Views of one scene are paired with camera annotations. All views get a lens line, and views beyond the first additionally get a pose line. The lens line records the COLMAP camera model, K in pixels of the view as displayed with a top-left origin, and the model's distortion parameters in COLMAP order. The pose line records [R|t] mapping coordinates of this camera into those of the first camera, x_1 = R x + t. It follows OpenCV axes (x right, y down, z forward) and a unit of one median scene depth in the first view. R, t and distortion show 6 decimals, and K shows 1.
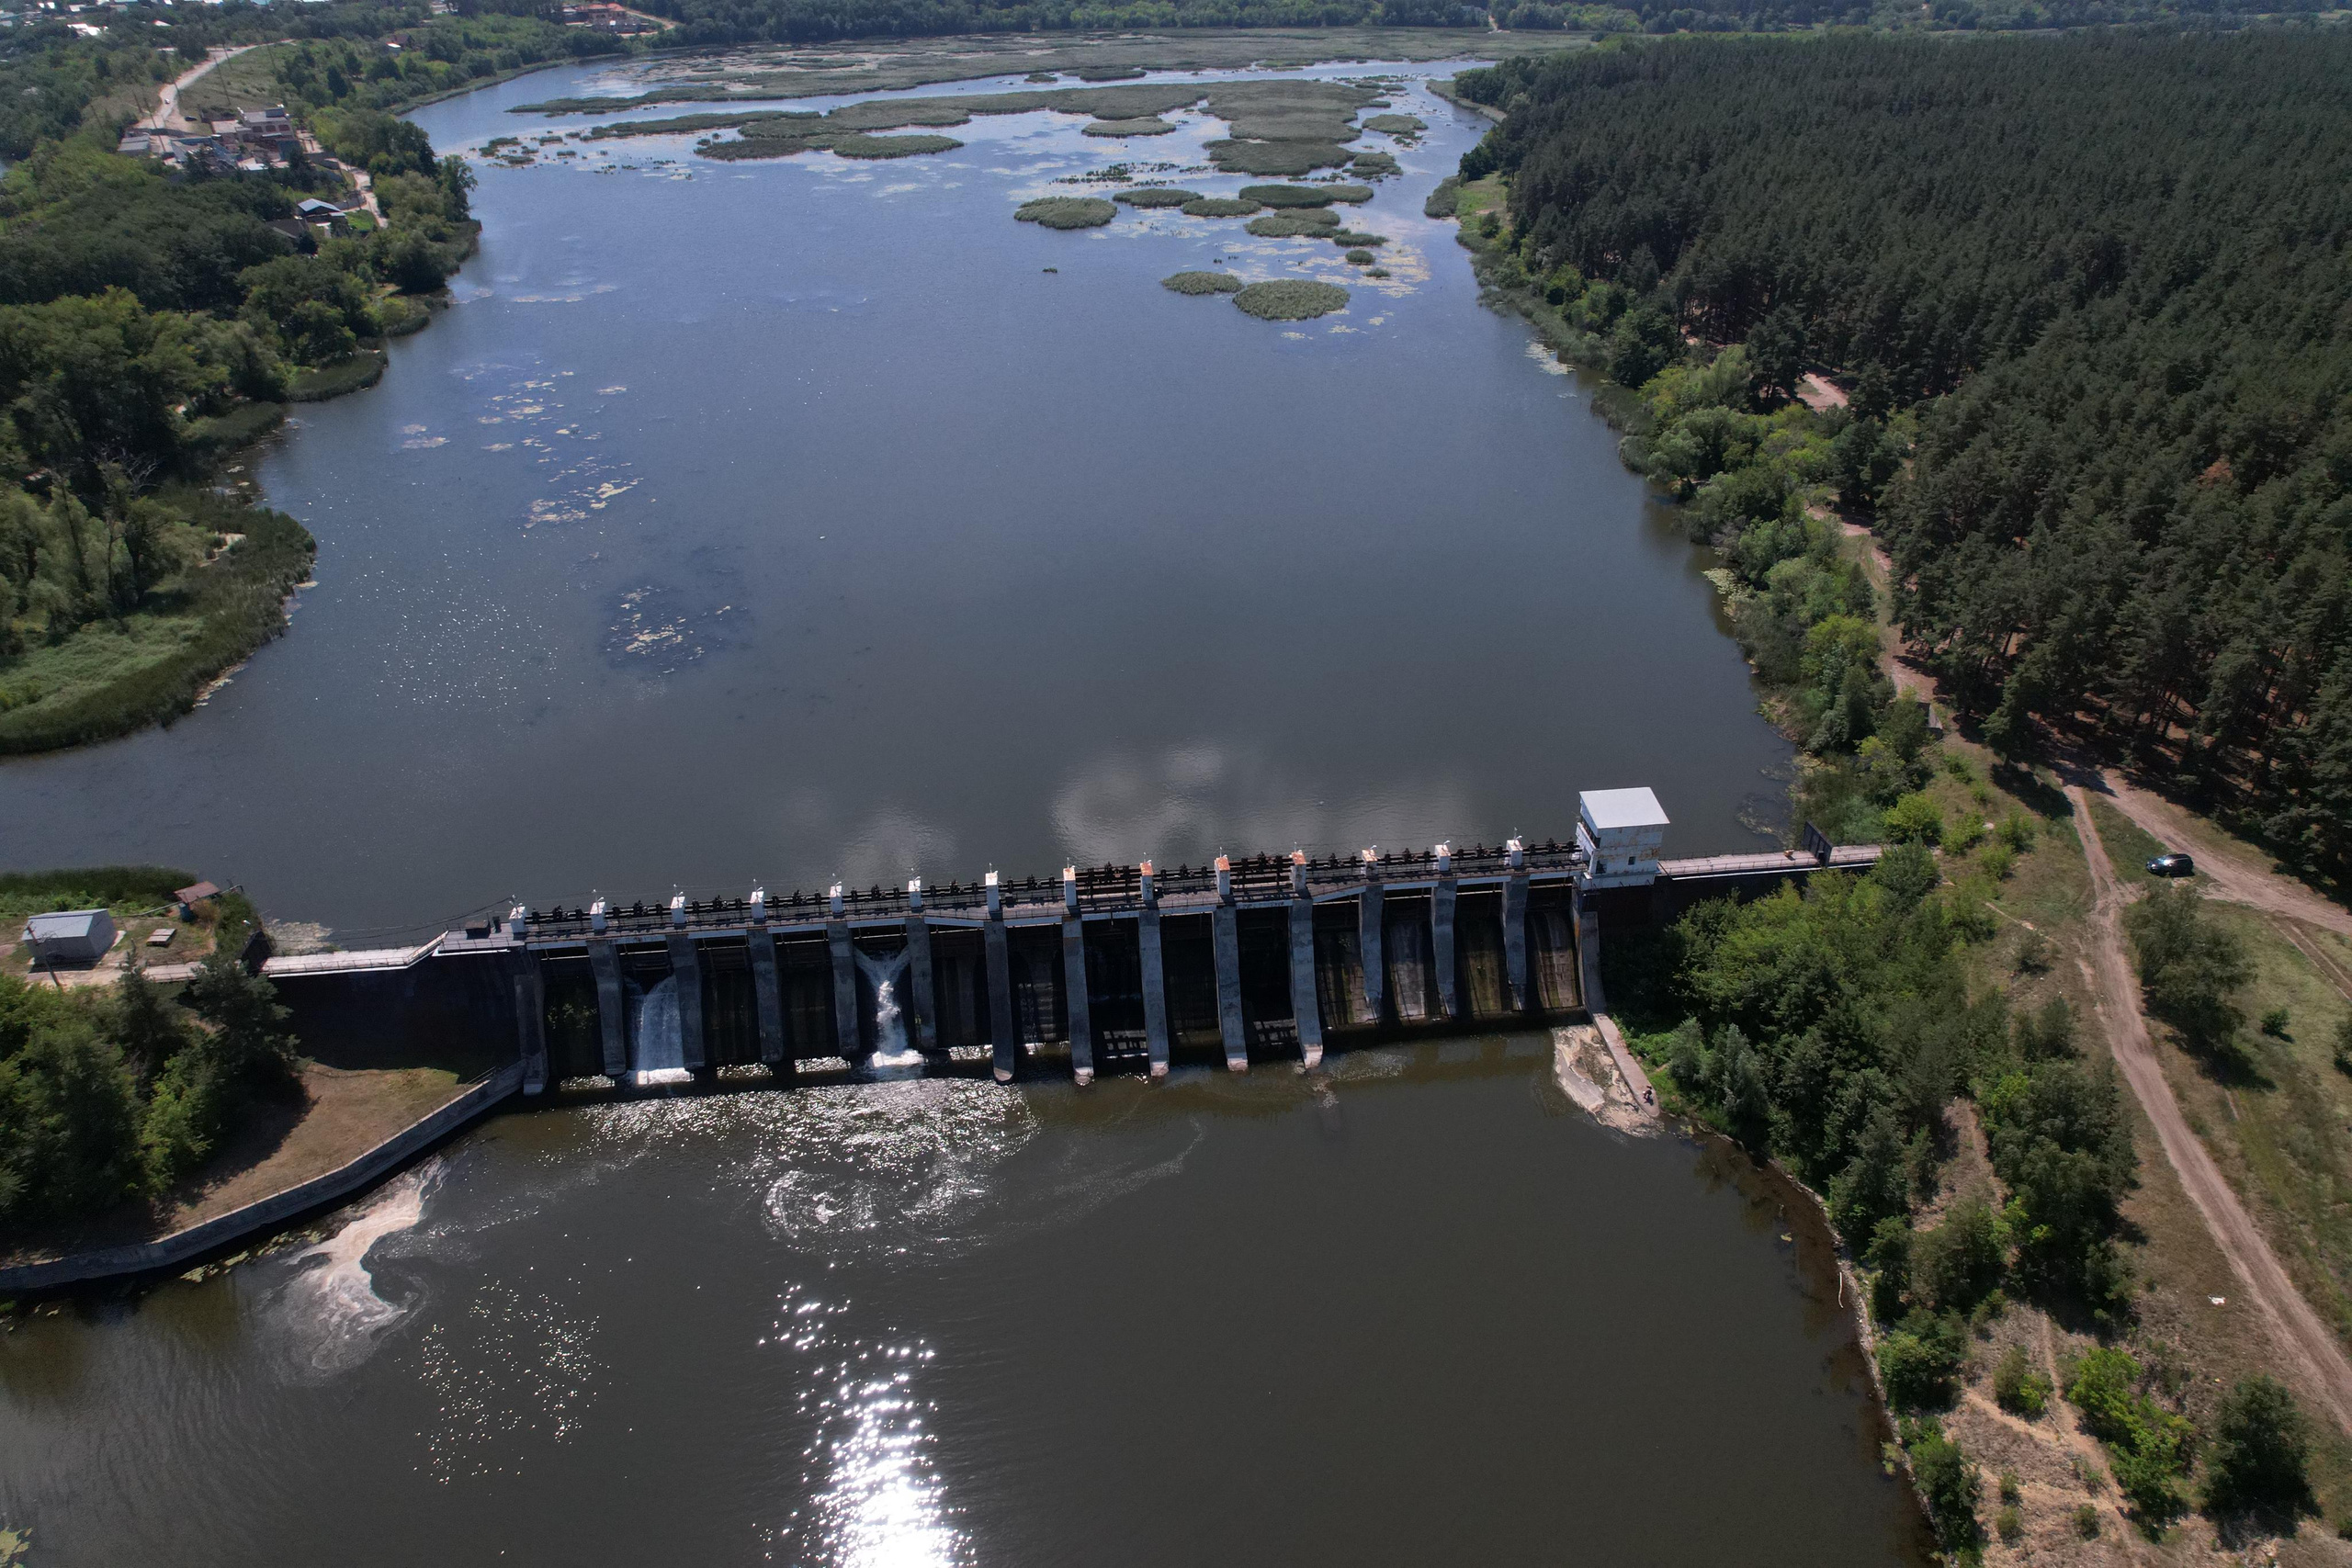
lens RADIAL K [[1499.3, 0, 1187.8], [0, 1499.3, 785.5], [0, 0, 1]] dist [-0.083620, 0.072112]
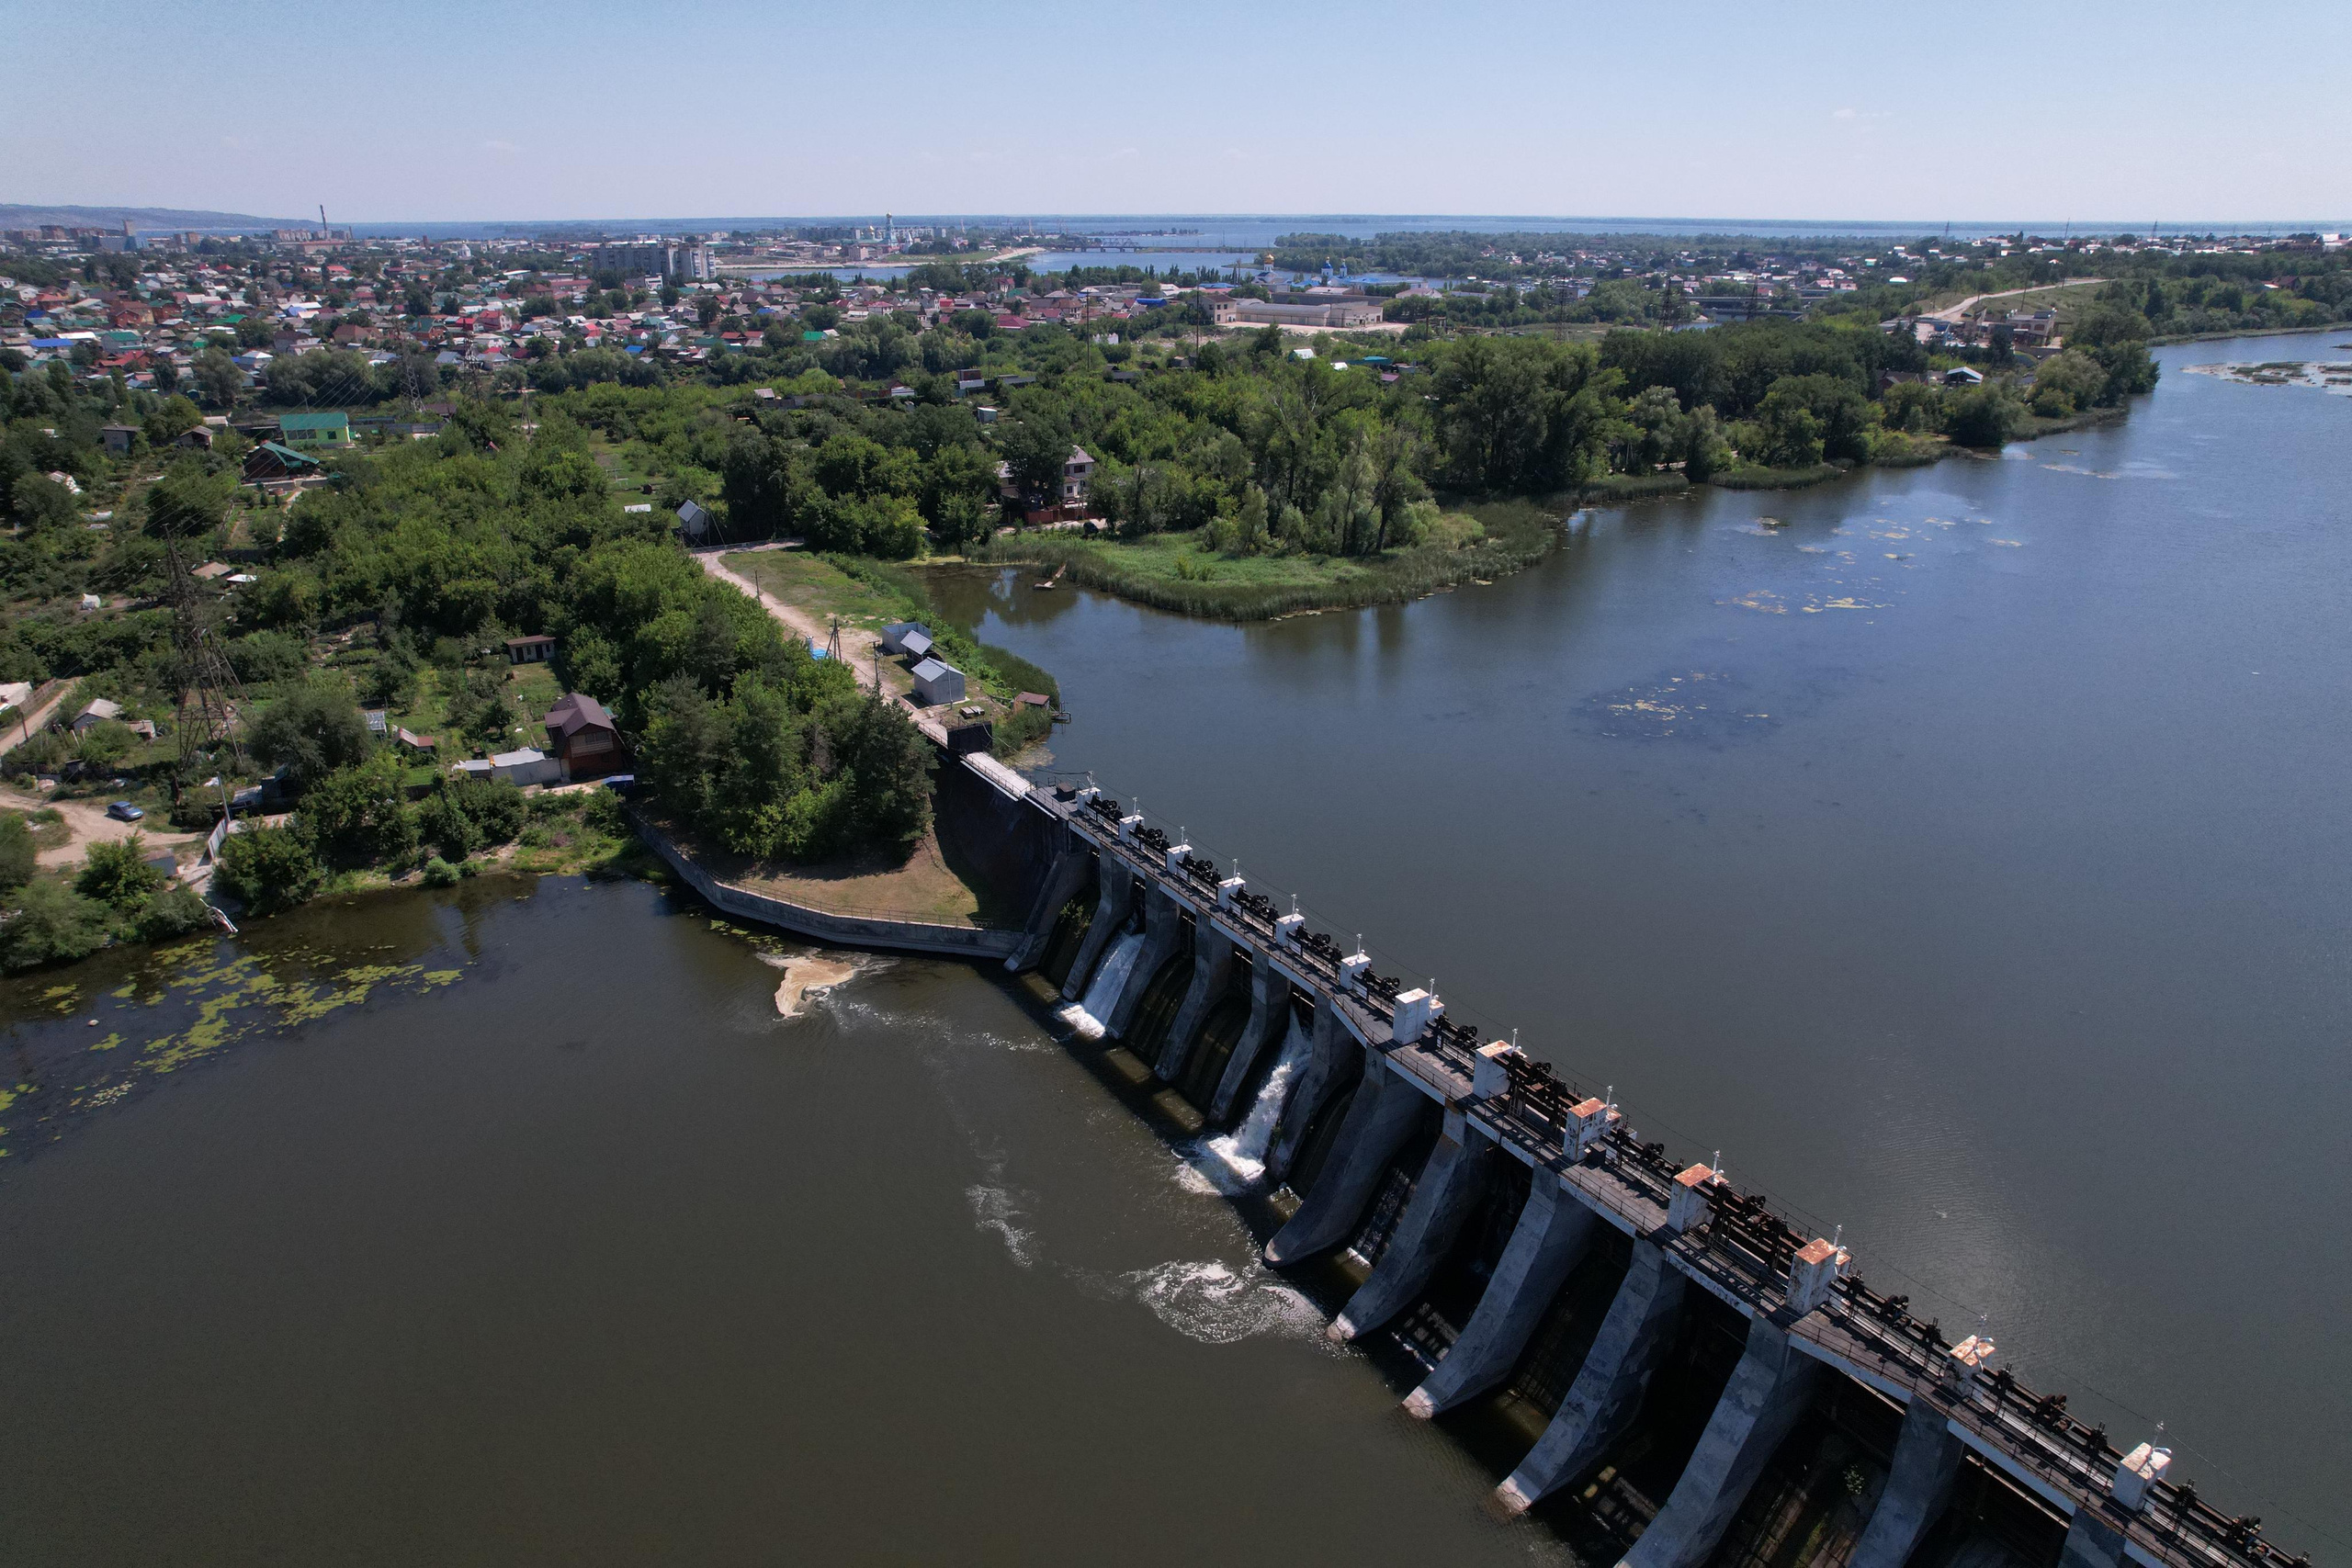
lens RADIAL K [[1499.3, 0, 1187.8], [0, 1499.3, 785.5], [0, 0, 1]] dist [-0.083620, 0.072112]
pose [[0.429030, 0.326774, -0.842112, 0.348550], [-0.463362, 0.879883, 0.105363, -0.042608], [0.775389, 0.344999, 0.528911, 0.534295]]
